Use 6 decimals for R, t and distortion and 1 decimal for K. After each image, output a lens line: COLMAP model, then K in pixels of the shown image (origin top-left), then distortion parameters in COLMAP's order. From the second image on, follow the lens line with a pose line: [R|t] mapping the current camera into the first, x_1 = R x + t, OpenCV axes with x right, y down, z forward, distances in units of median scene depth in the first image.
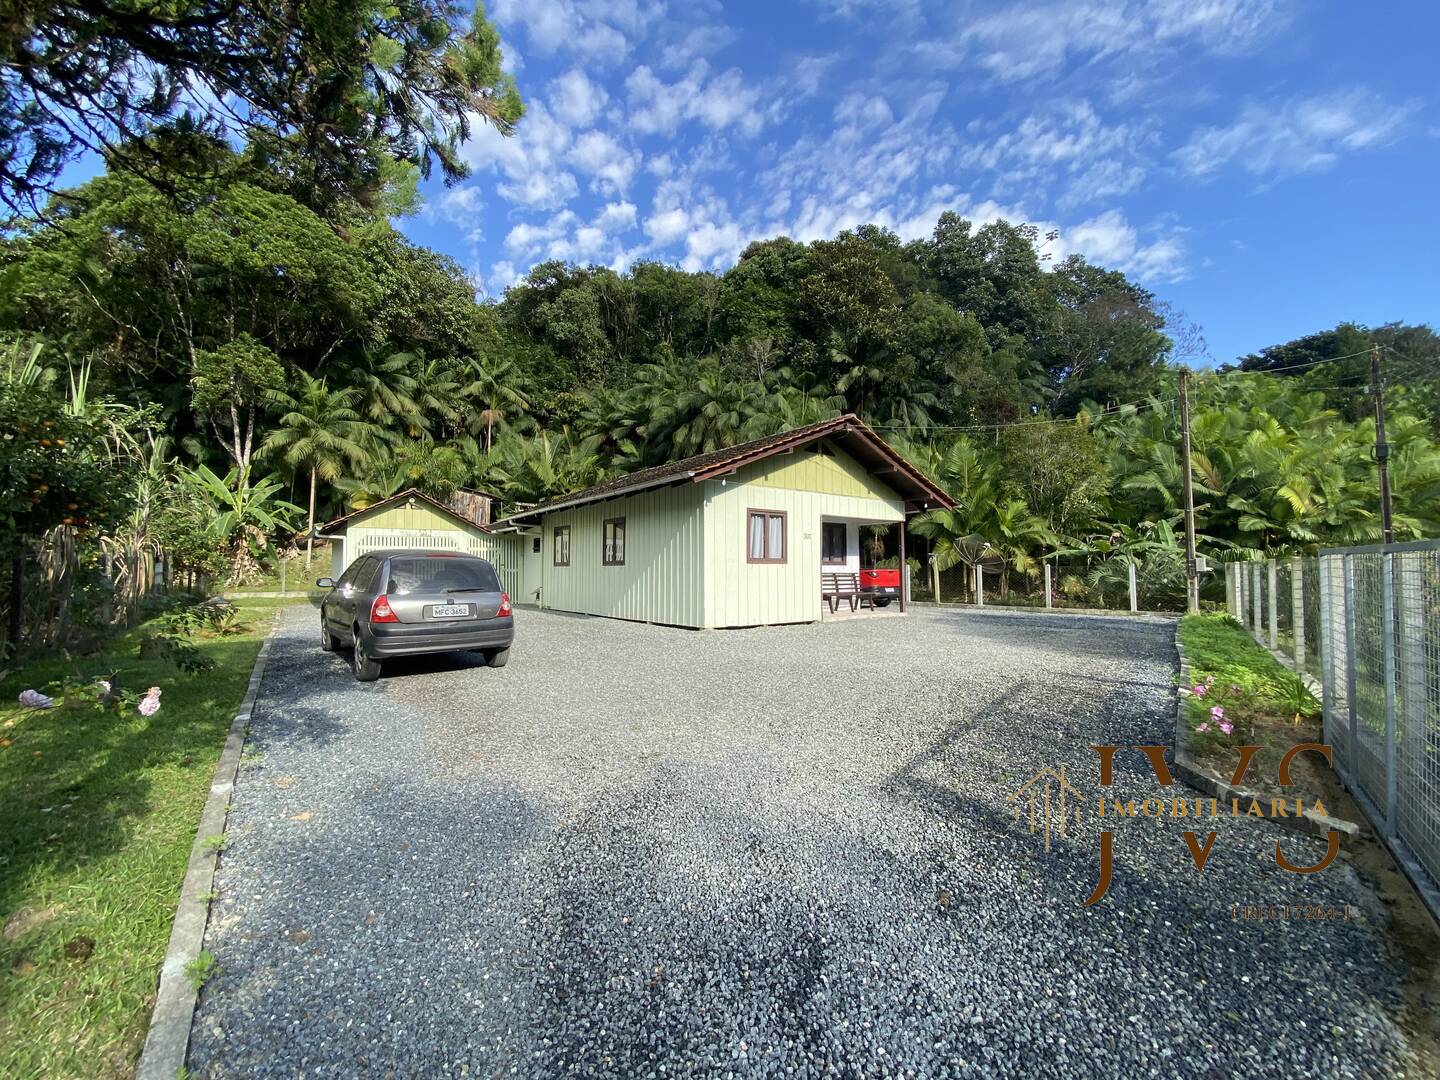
lens RADIAL K [[585.3, 0, 719.6], [0, 585.3, 545.5], [0, 0, 1]] dist [0.045723, -0.038691]
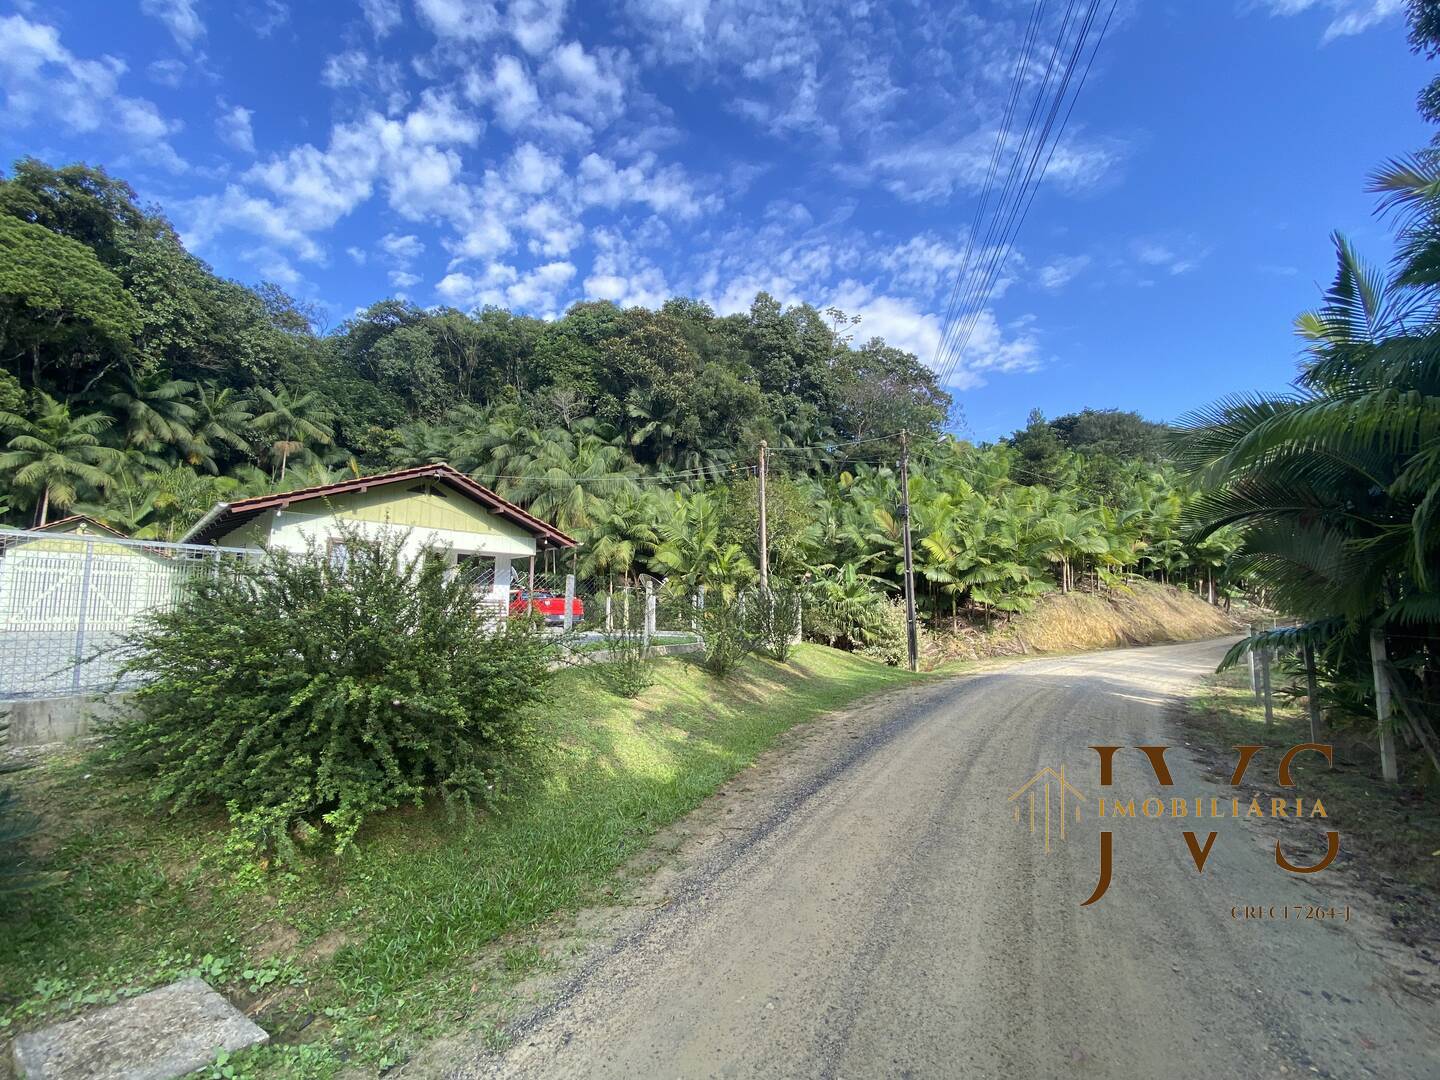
lens RADIAL K [[588.2, 0, 721.8], [0, 588.2, 550.4], [0, 0, 1]] dist [0.028472, -0.021625]
pose [[0.987646, 0.027284, 0.154309, 0.198937], [-0.016814, 0.997492, -0.068758, 0.009999], [-0.155798, 0.065314, 0.985627, -0.092628]]
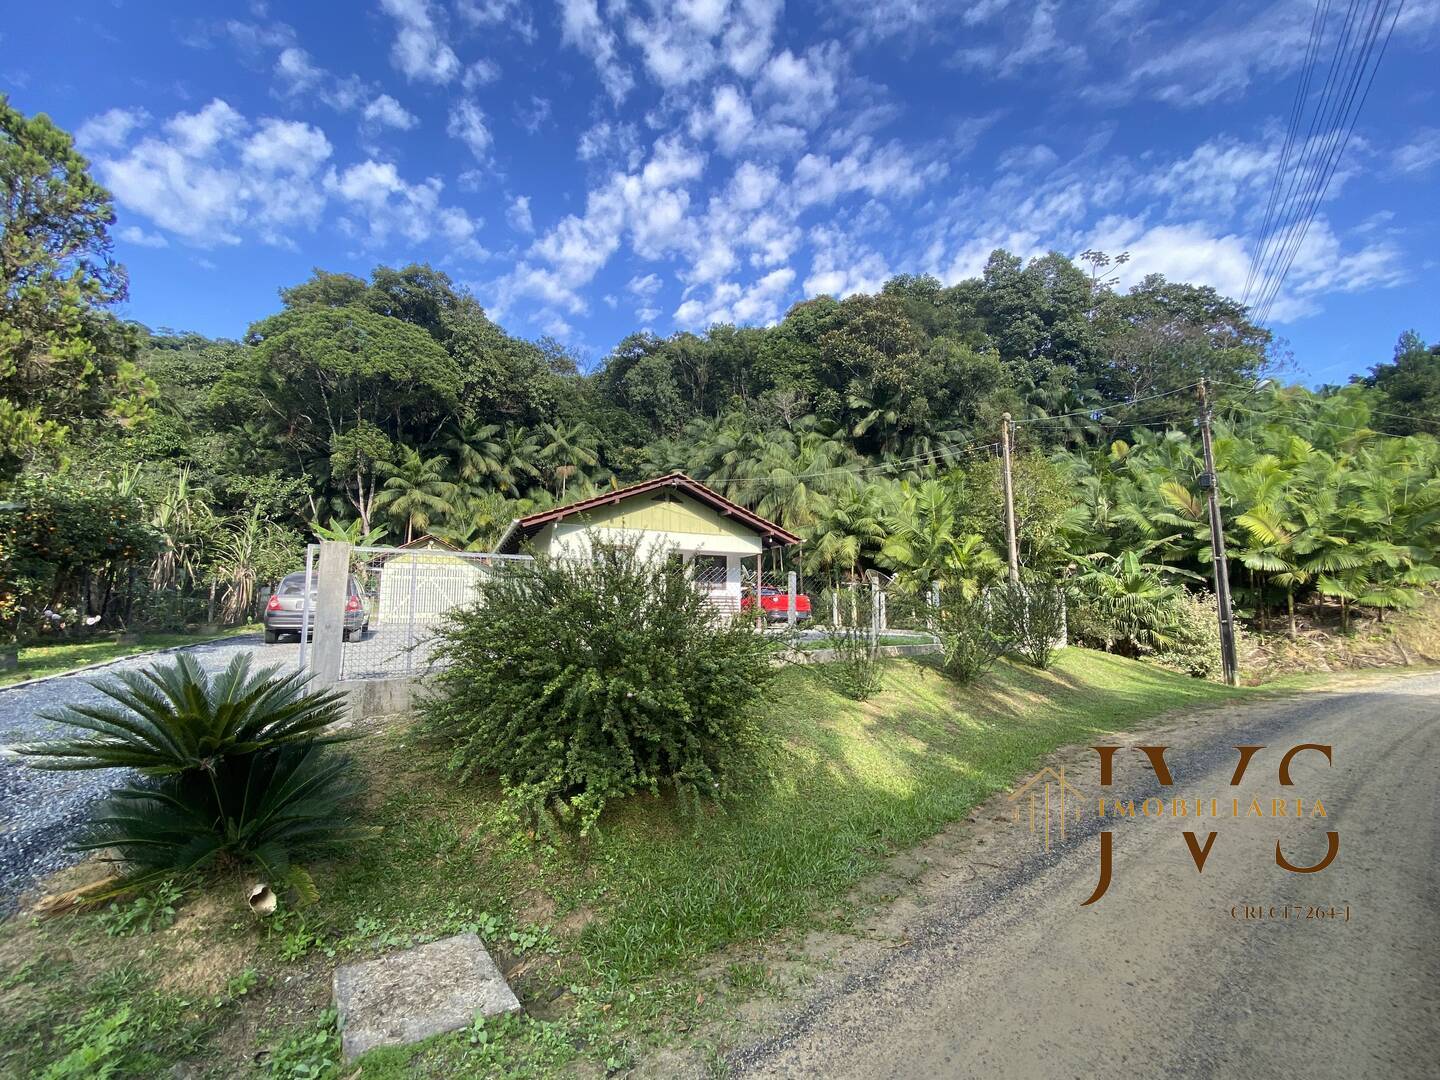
lens RADIAL K [[585.3, 0, 719.6], [0, 585.3, 545.5], [0, 0, 1]] dist [0.045723, -0.038691]
pose [[0.972876, -0.012563, -0.230986, 0.203614], [-0.003117, 0.997722, -0.067394, 0.009834], [0.231306, 0.066286, 0.970620, -0.073320]]
